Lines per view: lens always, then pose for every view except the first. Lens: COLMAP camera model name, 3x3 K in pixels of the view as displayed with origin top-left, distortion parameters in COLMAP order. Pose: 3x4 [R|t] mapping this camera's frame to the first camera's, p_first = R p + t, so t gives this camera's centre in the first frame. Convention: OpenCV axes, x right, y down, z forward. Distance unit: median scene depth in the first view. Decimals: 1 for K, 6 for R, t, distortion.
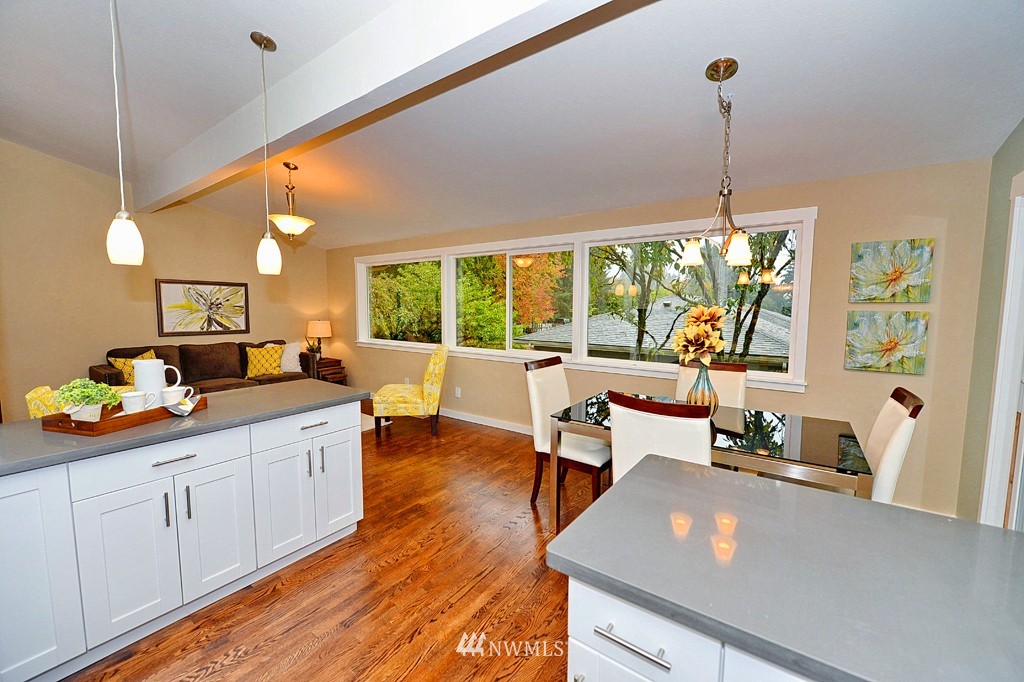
lens RADIAL K [[402.8, 0, 514.4], [0, 402.8, 340.0], [0, 0, 1]] dist [-0.006821, -0.000245]
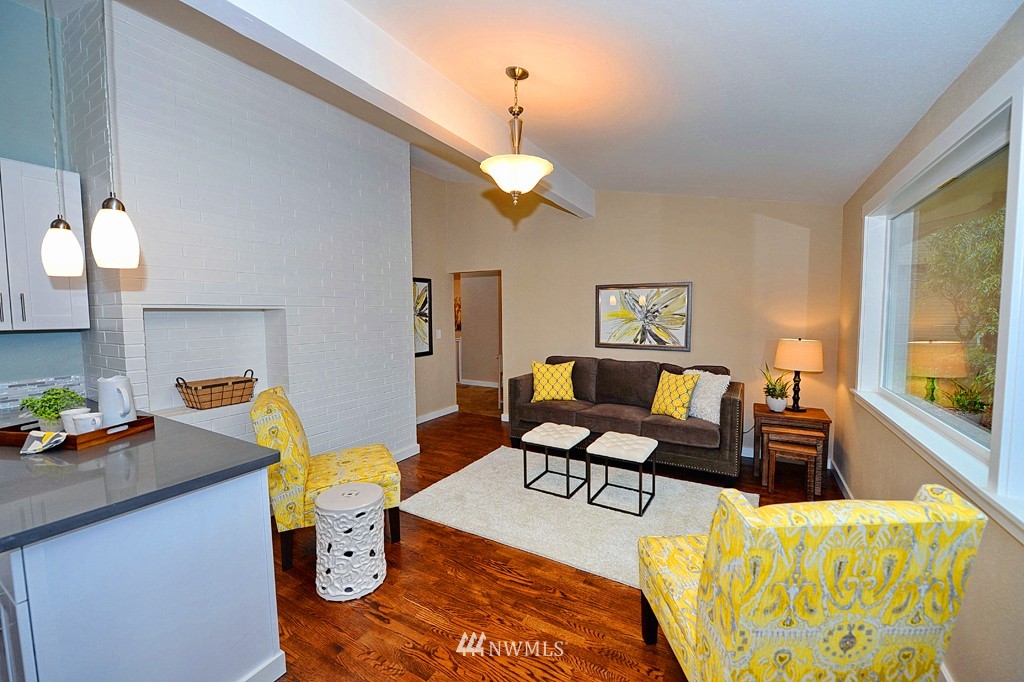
lens RADIAL K [[402.8, 0, 512.4], [0, 402.8, 341.7], [0, 0, 1]] dist [-0.006821, -0.000245]
pose [[0.066822, 0.057887, -0.996084, 0.032348], [-0.081603, 0.995288, 0.052366, -0.049750], [0.994422, 0.077785, 0.071230, 0.674682]]
